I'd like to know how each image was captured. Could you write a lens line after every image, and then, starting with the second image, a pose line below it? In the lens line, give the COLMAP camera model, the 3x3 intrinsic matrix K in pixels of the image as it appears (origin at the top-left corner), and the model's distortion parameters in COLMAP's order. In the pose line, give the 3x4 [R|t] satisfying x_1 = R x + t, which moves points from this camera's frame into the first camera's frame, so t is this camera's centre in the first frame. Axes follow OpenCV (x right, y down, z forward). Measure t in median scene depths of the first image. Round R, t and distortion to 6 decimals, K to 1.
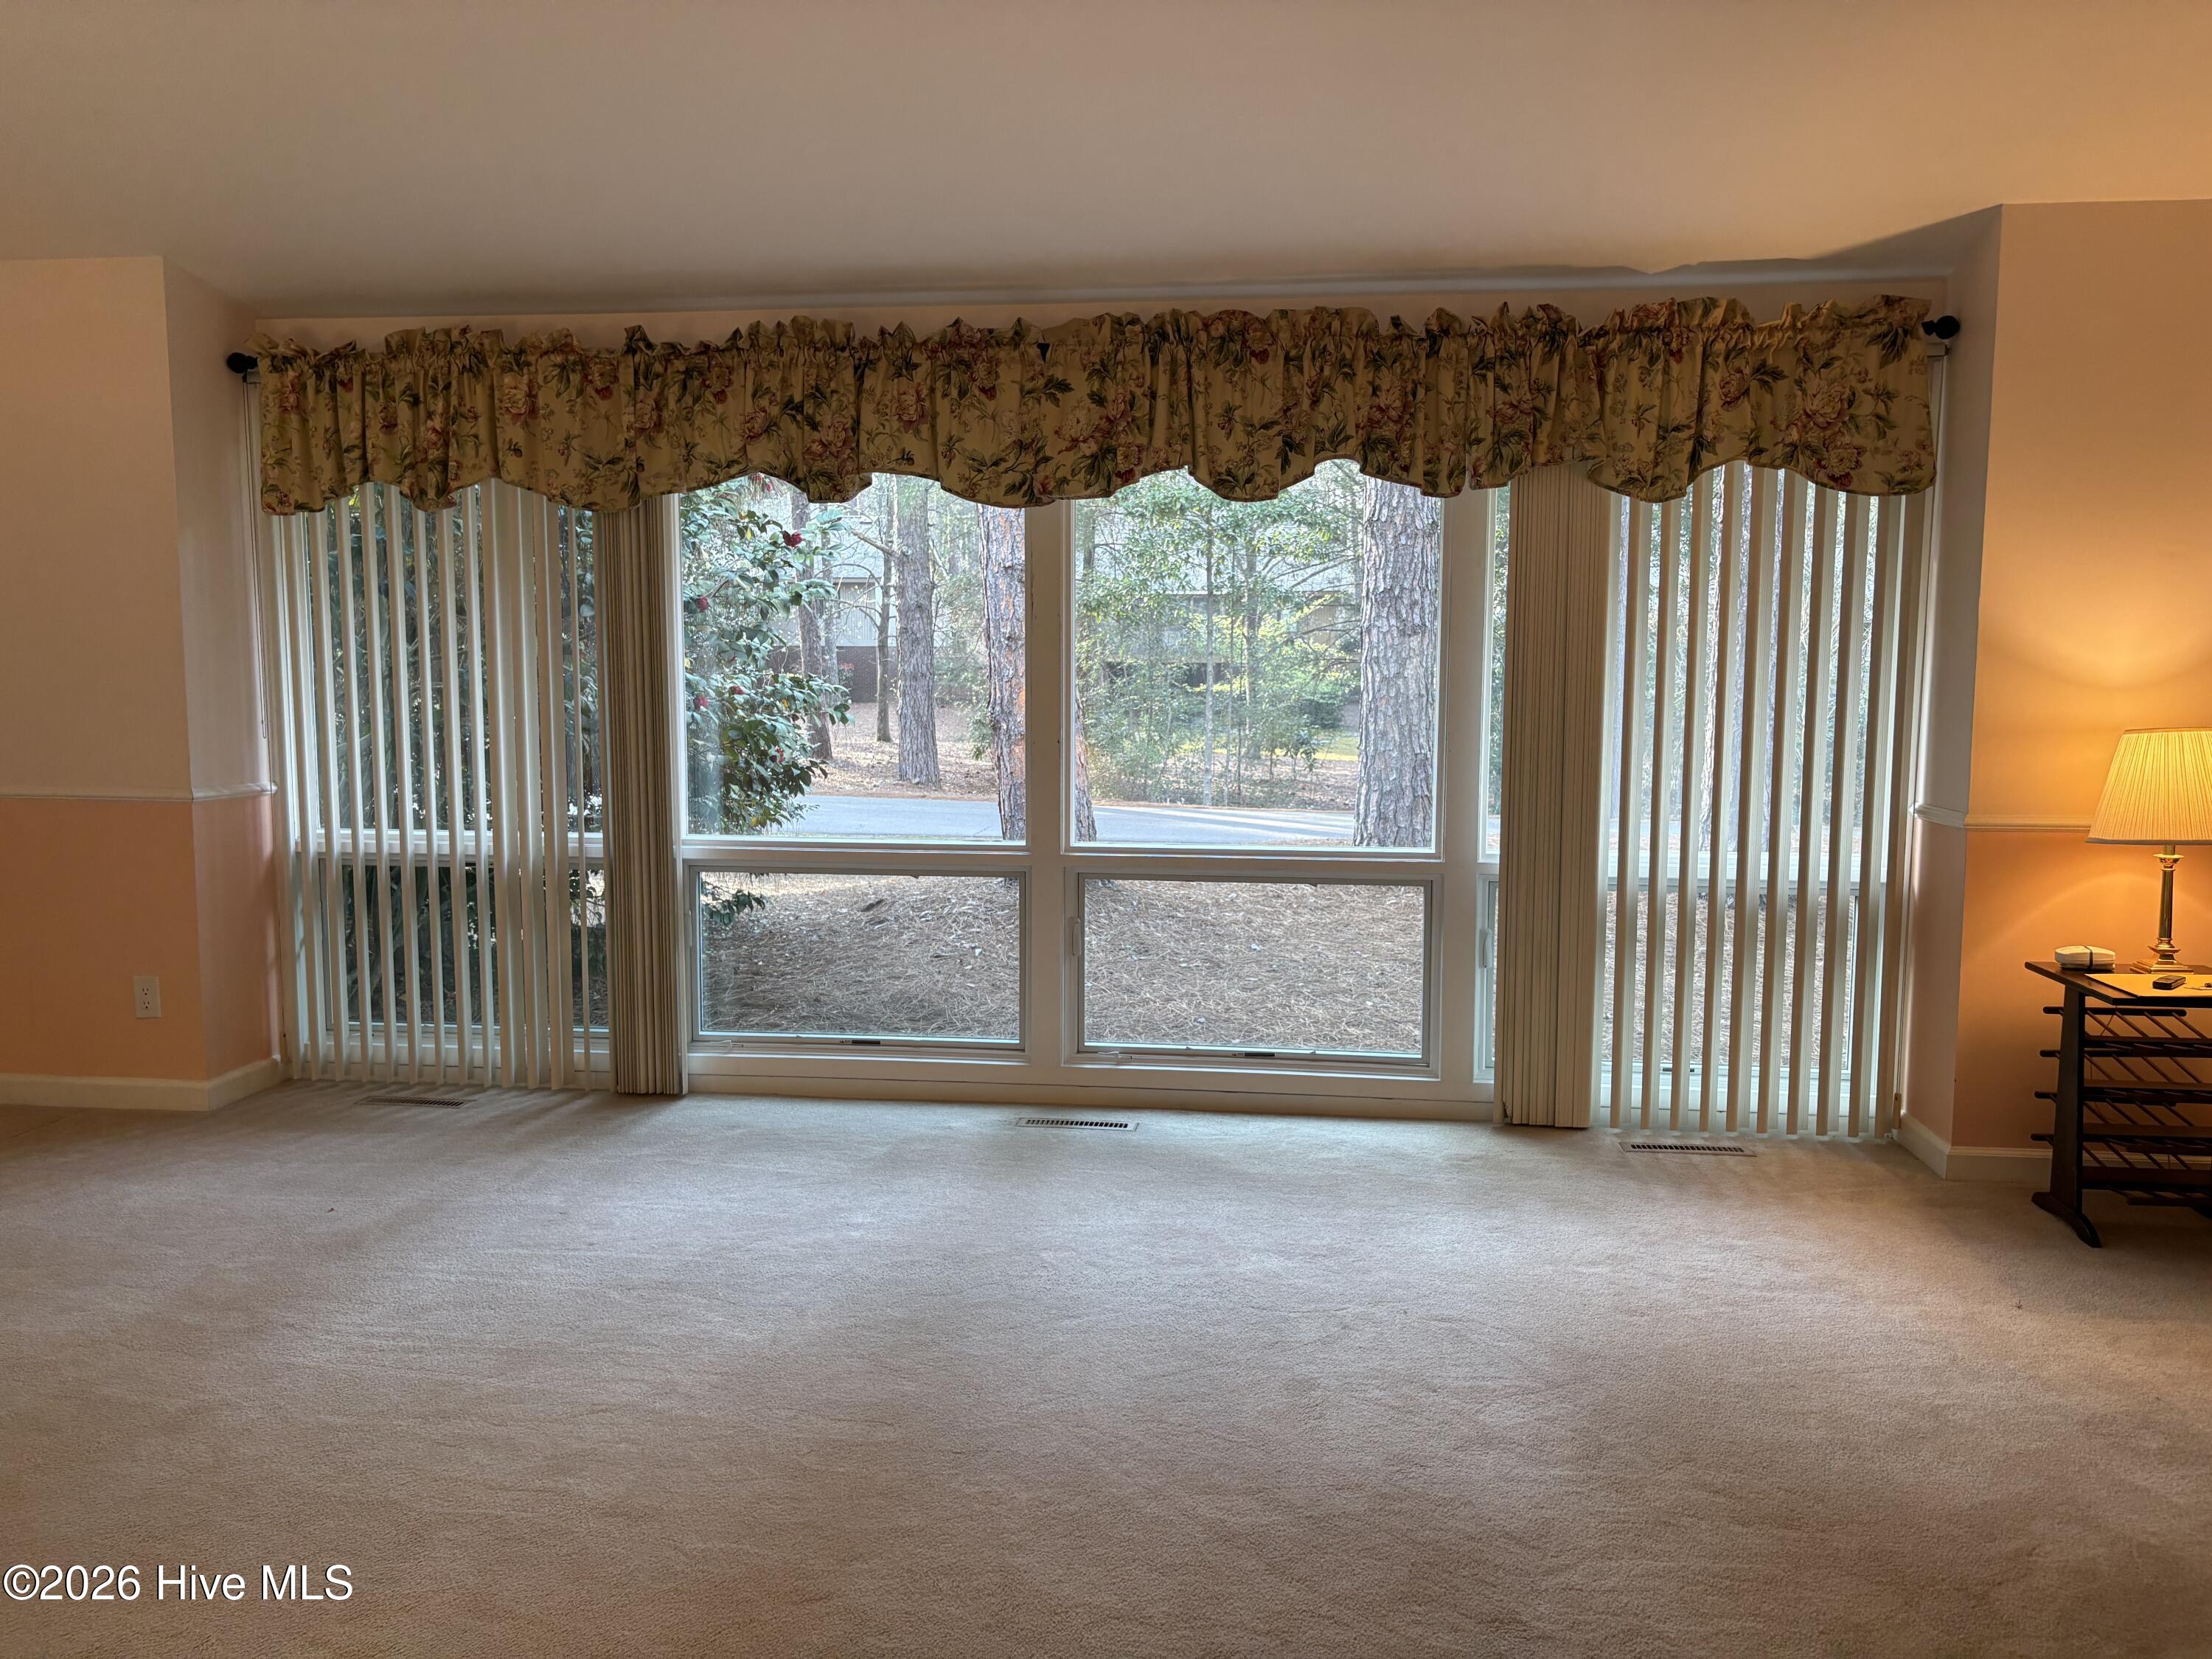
lens RADIAL K [[1622.3, 0, 1101.3], [0, 1622.3, 802.0], [0, 0, 1]] dist [0.001092, 0.005709]
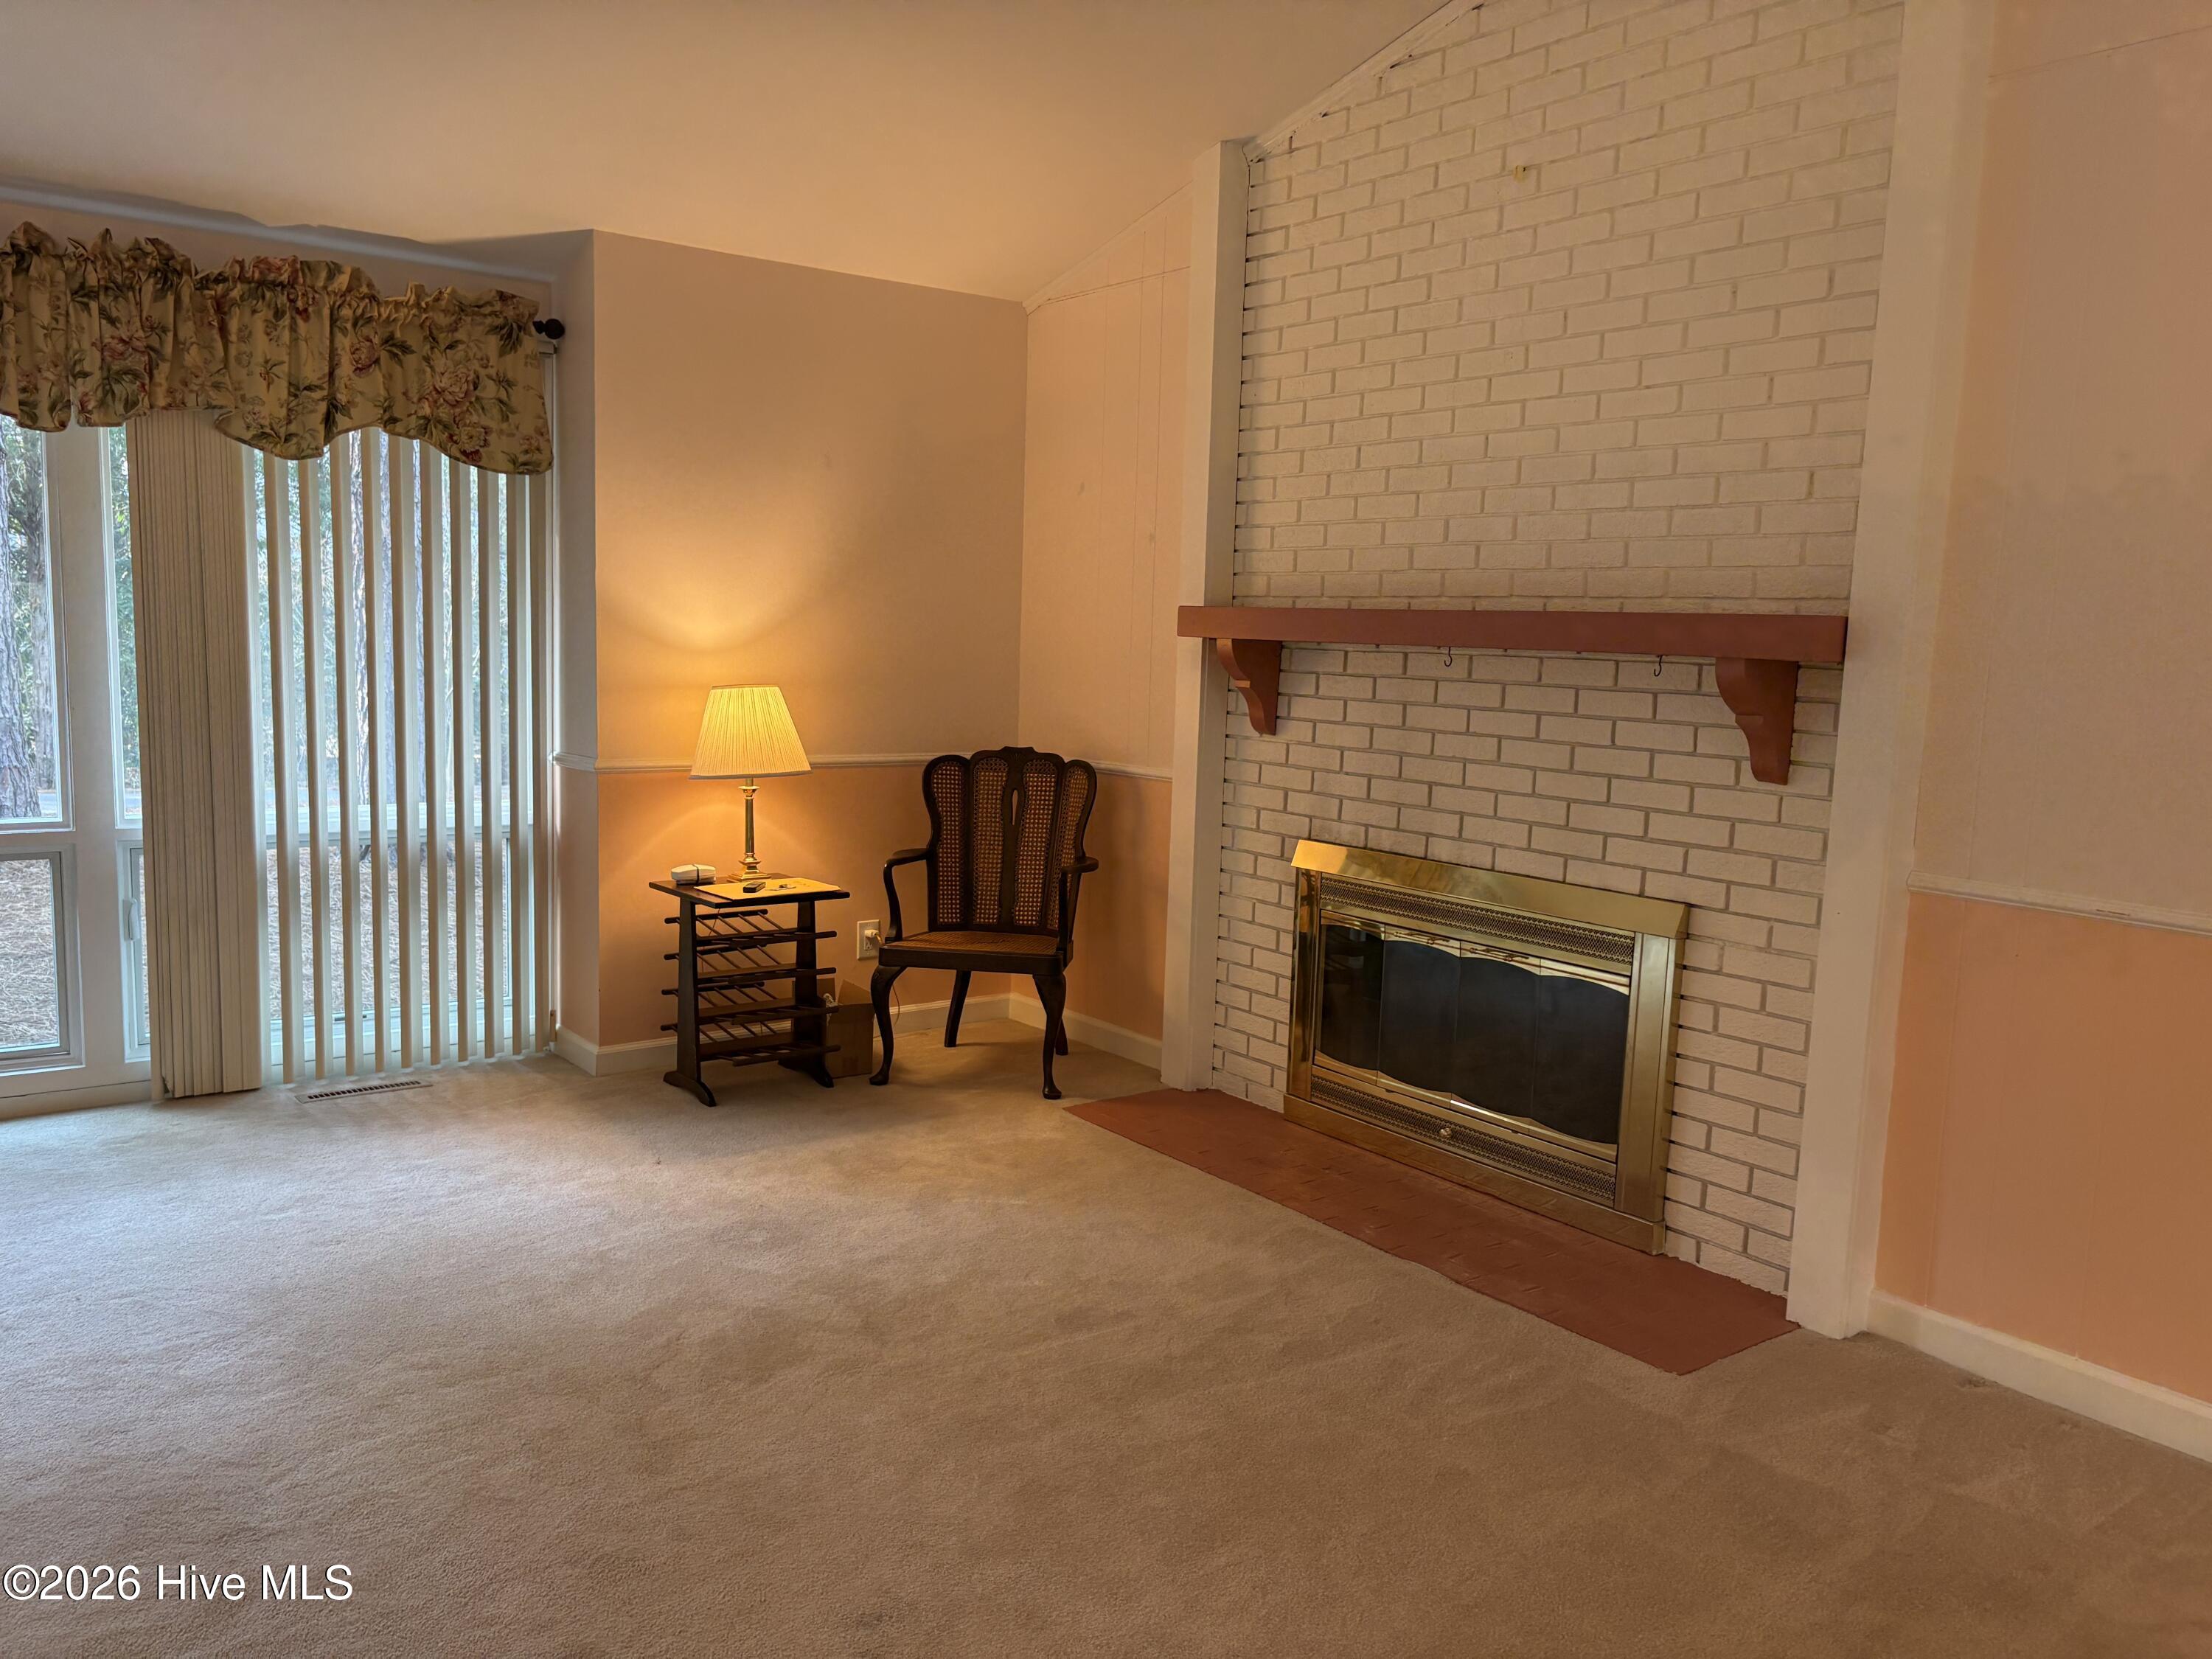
lens RADIAL K [[1691.2, 0, 1106.0], [0, 1691.2, 829.5], [0, 0, 1]] dist [0.048789, 0.003092]
pose [[0.706109, -0.065246, 0.705090, -0.067570], [0.039708, 0.997827, 0.052570, 0.008554], [-0.706989, -0.009122, 0.707166, -0.112981]]
